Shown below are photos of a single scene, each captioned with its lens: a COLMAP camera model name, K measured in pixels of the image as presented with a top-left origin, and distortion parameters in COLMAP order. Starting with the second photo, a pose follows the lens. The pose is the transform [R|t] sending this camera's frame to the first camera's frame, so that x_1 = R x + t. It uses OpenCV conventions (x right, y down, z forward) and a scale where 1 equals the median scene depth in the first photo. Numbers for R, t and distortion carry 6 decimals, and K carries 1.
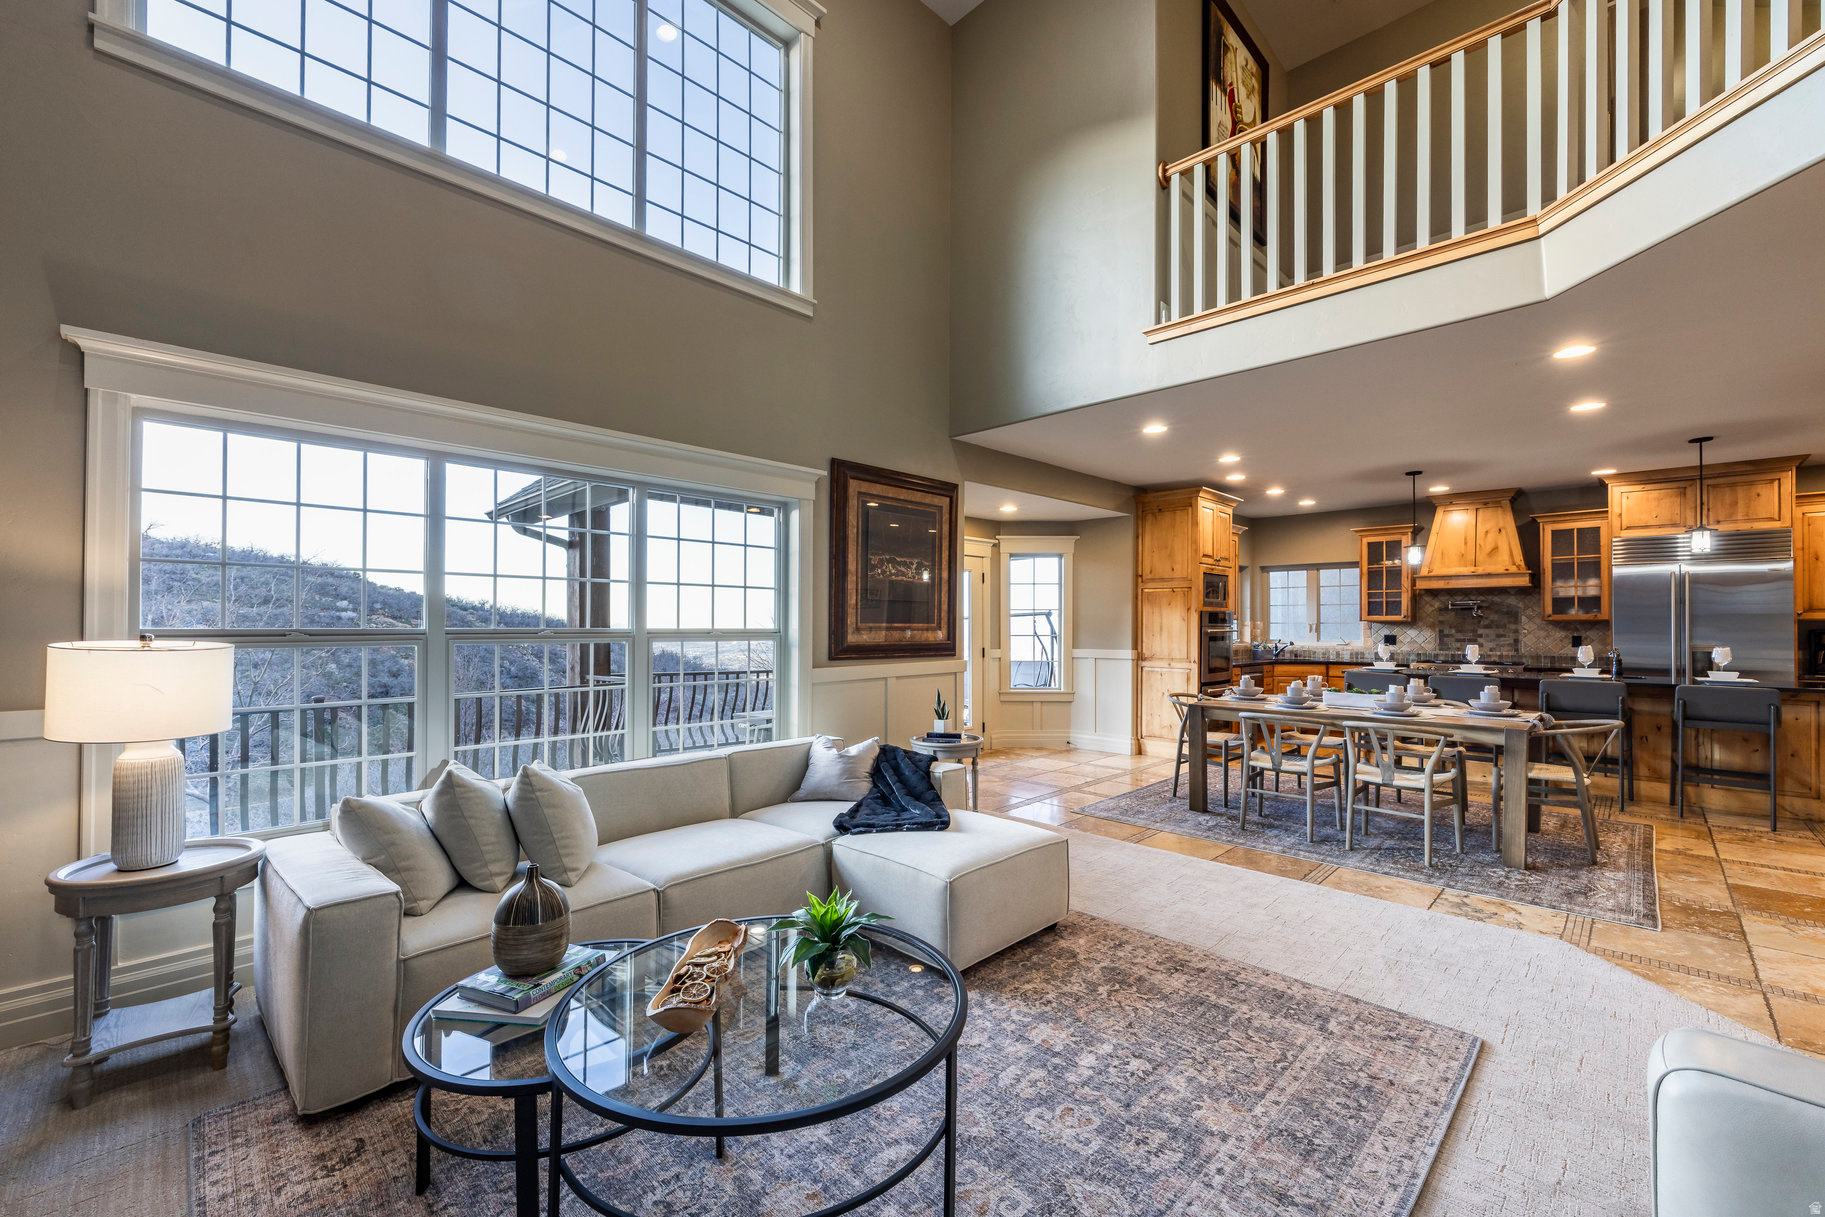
lens RADIAL K [[750.6, 0, 903.7], [0, 750.6, 622.7], [0, 0, 1]] dist [0.001533, 0.000277]
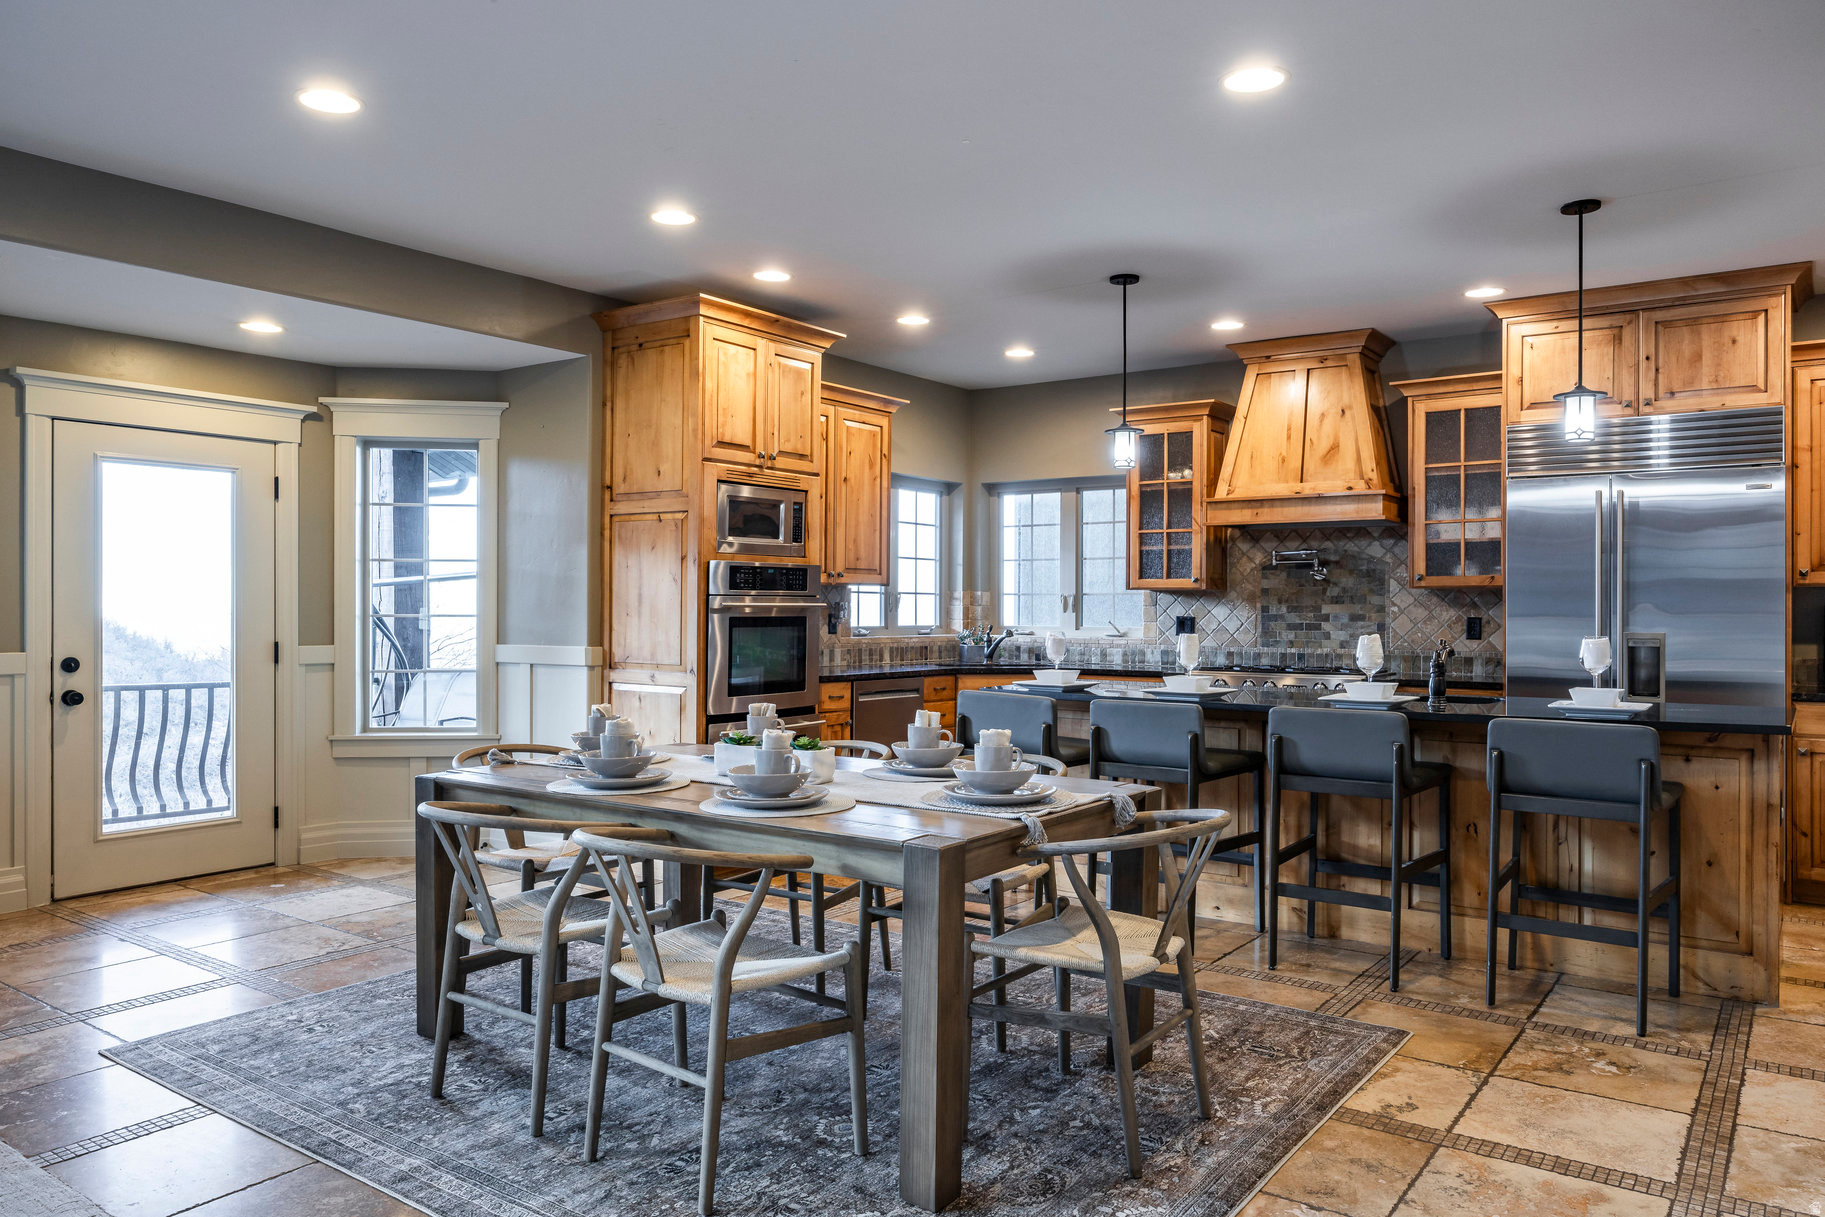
lens RADIAL K [[1263.9, 0, 913.4], [0, 1263.9, 606.9], [0, 0, 1]] dist [0.001870, -0.000218]
pose [[0.988688, 0.002907, 0.149956, 0.385527], [-0.003307, 0.999992, 0.002414, 0.009632], [-0.149947, -0.002883, 0.988690, 0.195648]]
